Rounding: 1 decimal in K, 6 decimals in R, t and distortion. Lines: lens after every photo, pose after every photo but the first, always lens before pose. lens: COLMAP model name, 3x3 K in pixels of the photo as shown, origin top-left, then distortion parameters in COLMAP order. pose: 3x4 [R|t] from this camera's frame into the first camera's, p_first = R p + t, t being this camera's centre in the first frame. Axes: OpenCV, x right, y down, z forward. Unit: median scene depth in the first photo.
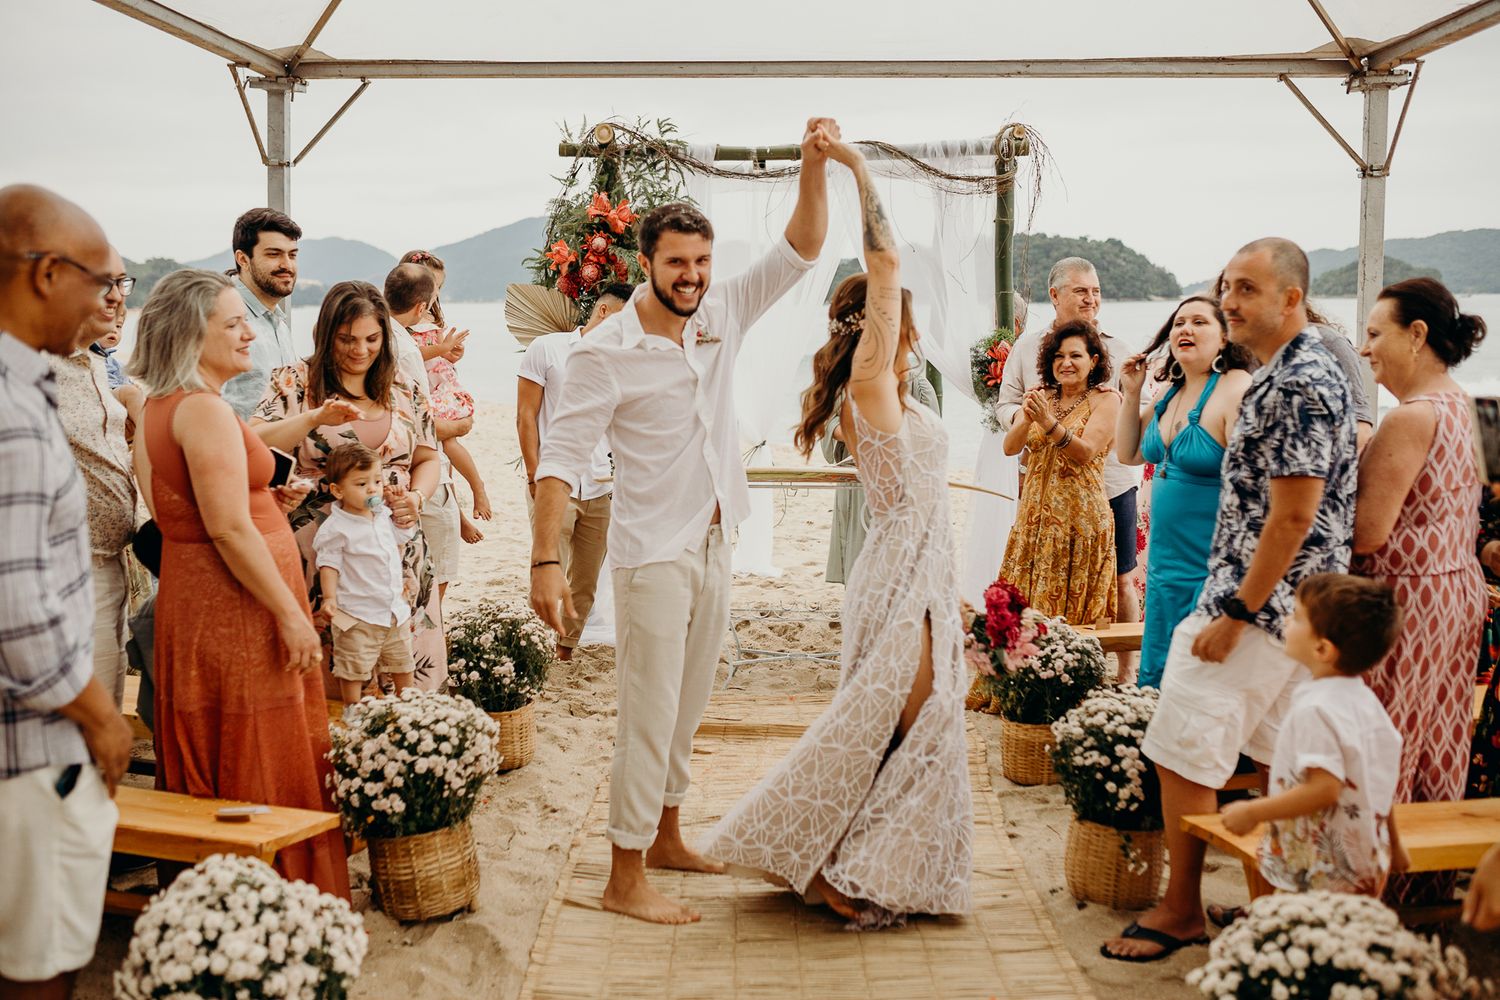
lens RADIAL K [[1436.8, 0, 750.0], [0, 1436.8, 500.0], [0, 0, 1]] dist [-0.065016, 0.091834]
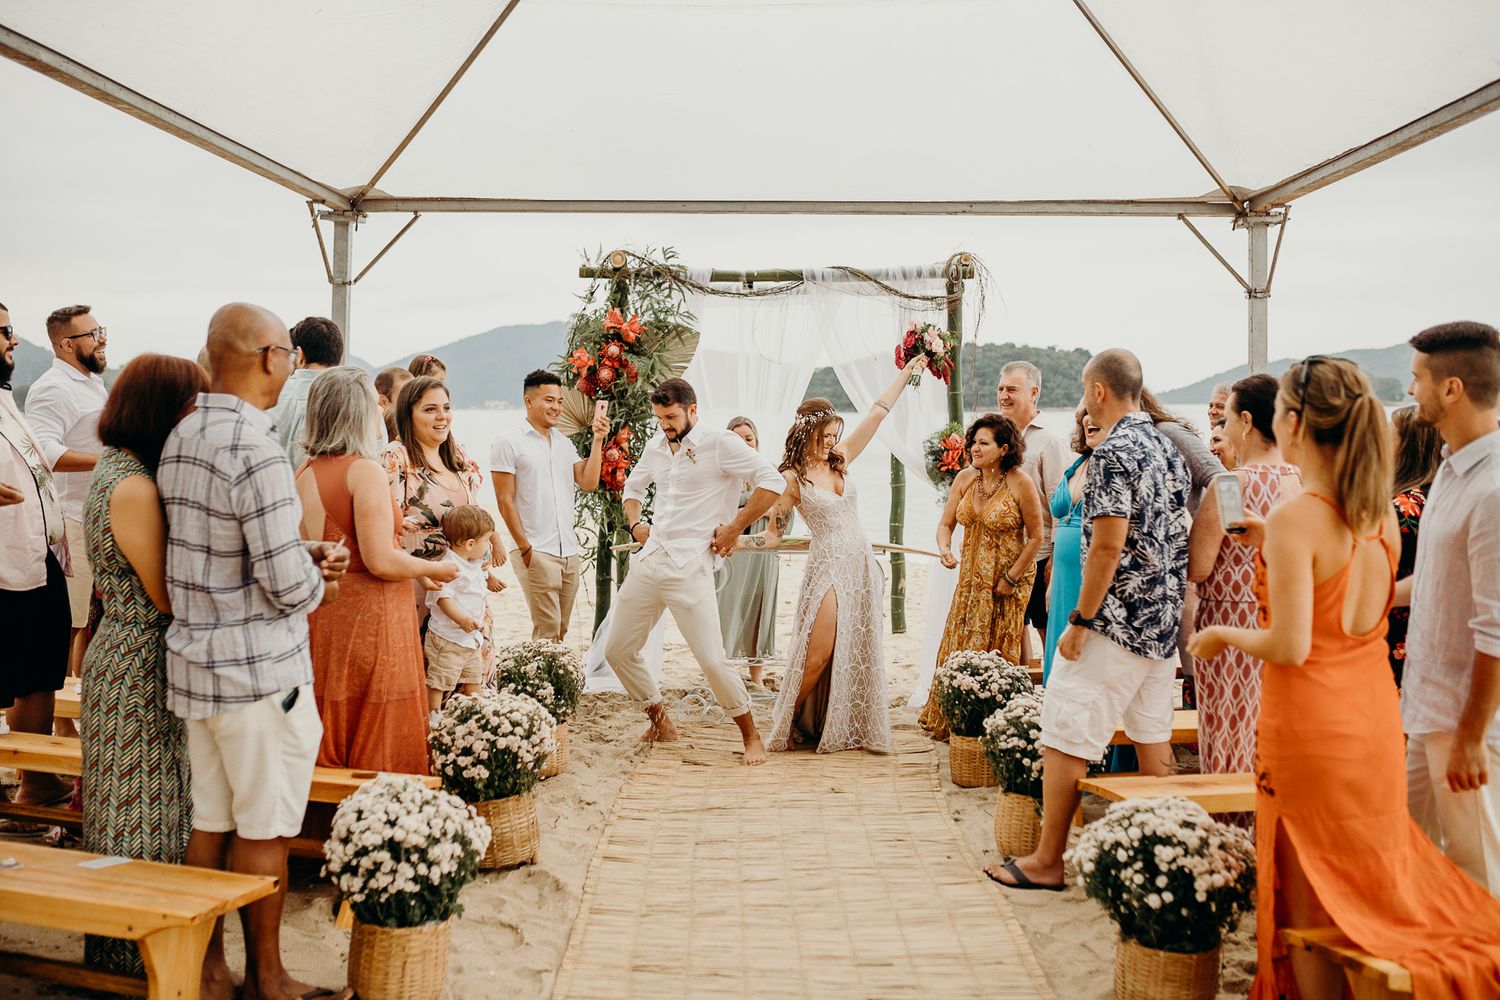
lens RADIAL K [[1436.8, 0, 750.0], [0, 1436.8, 500.0], [0, 0, 1]] dist [-0.065016, 0.091834]
pose [[0.999812, 0.001750, 0.019314, -0.015879], [-0.000306, 0.997220, -0.074513, 0.035303], [-0.019391, 0.074493, 0.997033, -0.191665]]
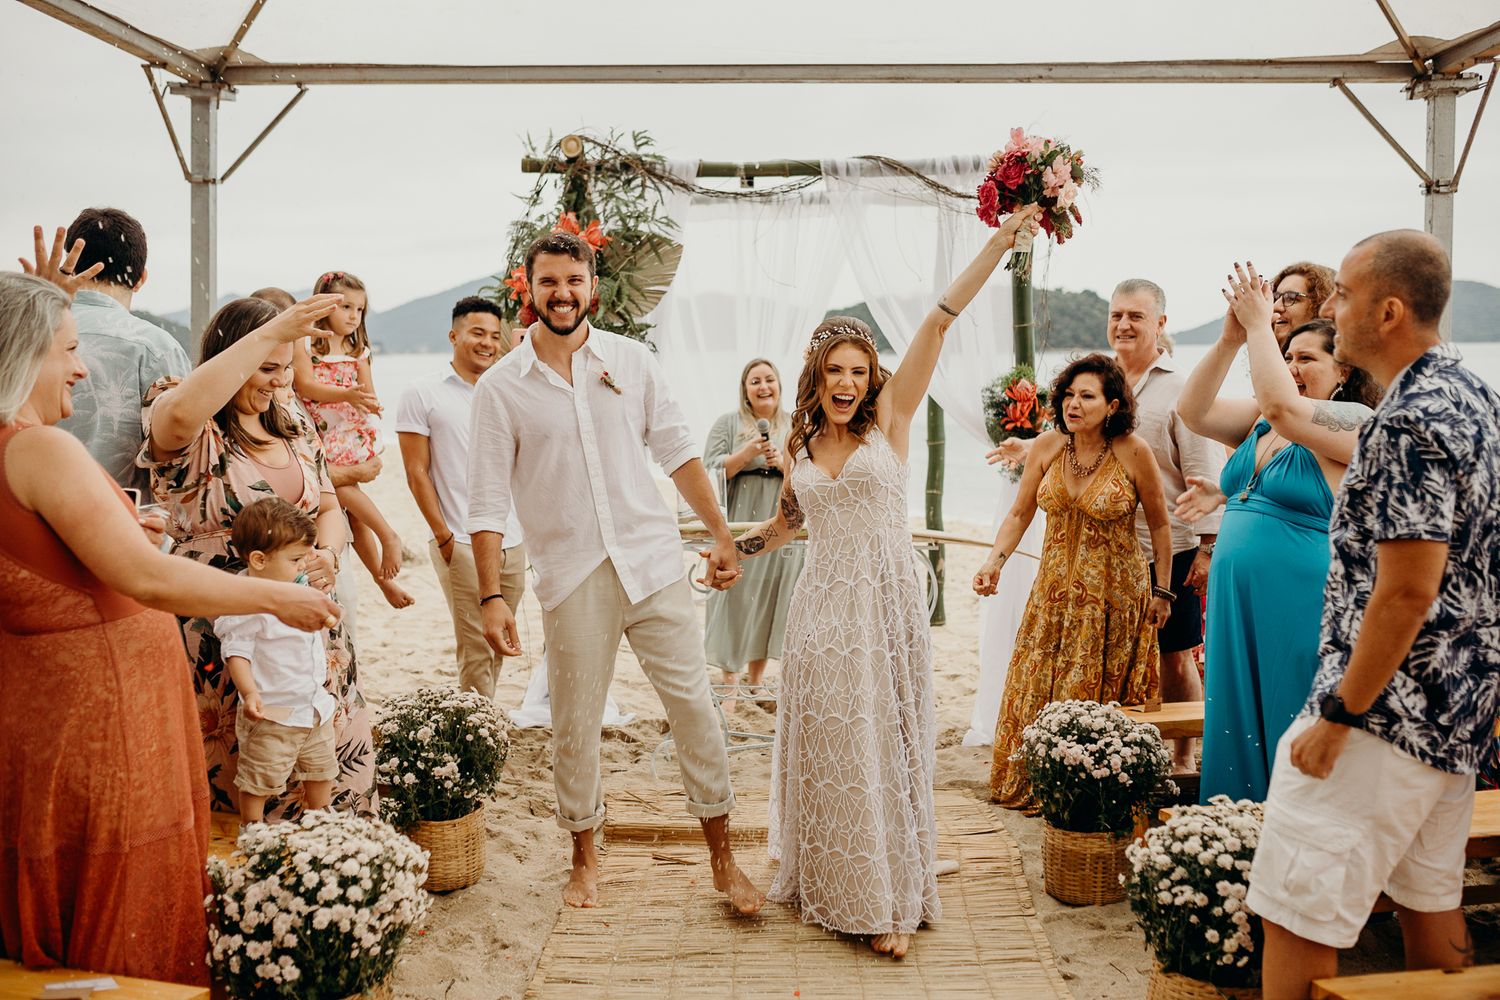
lens RADIAL K [[1436.8, 0, 750.0], [0, 1436.8, 500.0], [0, 0, 1]] dist [-0.065016, 0.091834]
pose [[0.999876, -0.002793, 0.015519, -0.006667], [0.003341, 0.999369, -0.035375, -0.006142], [-0.015410, 0.035423, 0.999254, 0.130466]]
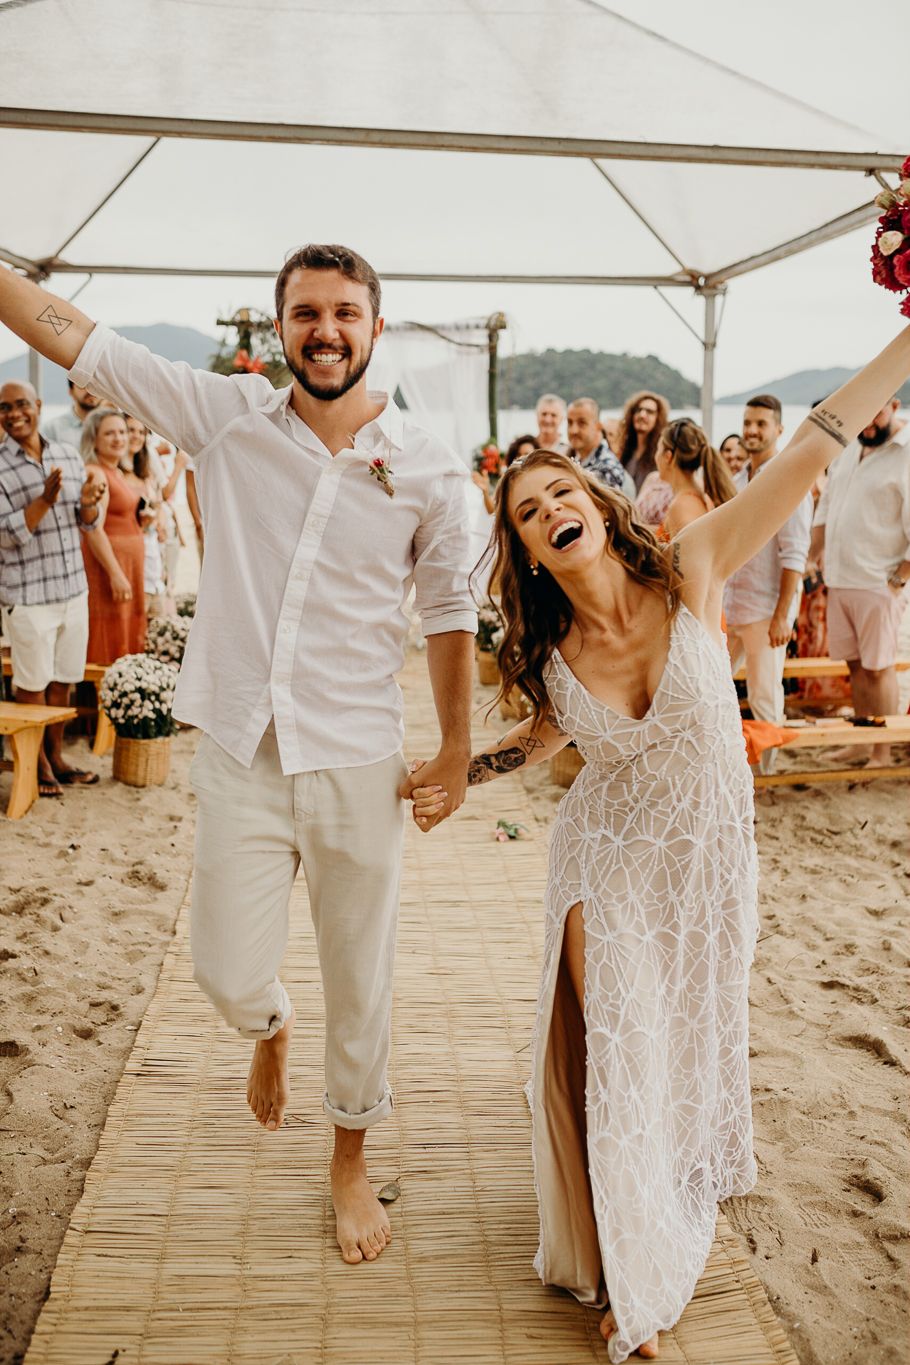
lens RADIAL K [[1307.5, 0, 455.0], [0, 1307.5, 682.5], [0, 0, 1]] dist [-0.065016, 0.091834]
pose [[0.994912, -0.009332, 0.100310, -0.018616], [0.002368, 0.997592, 0.069322, 0.060937], [-0.100715, -0.068732, 0.992538, -0.541260]]
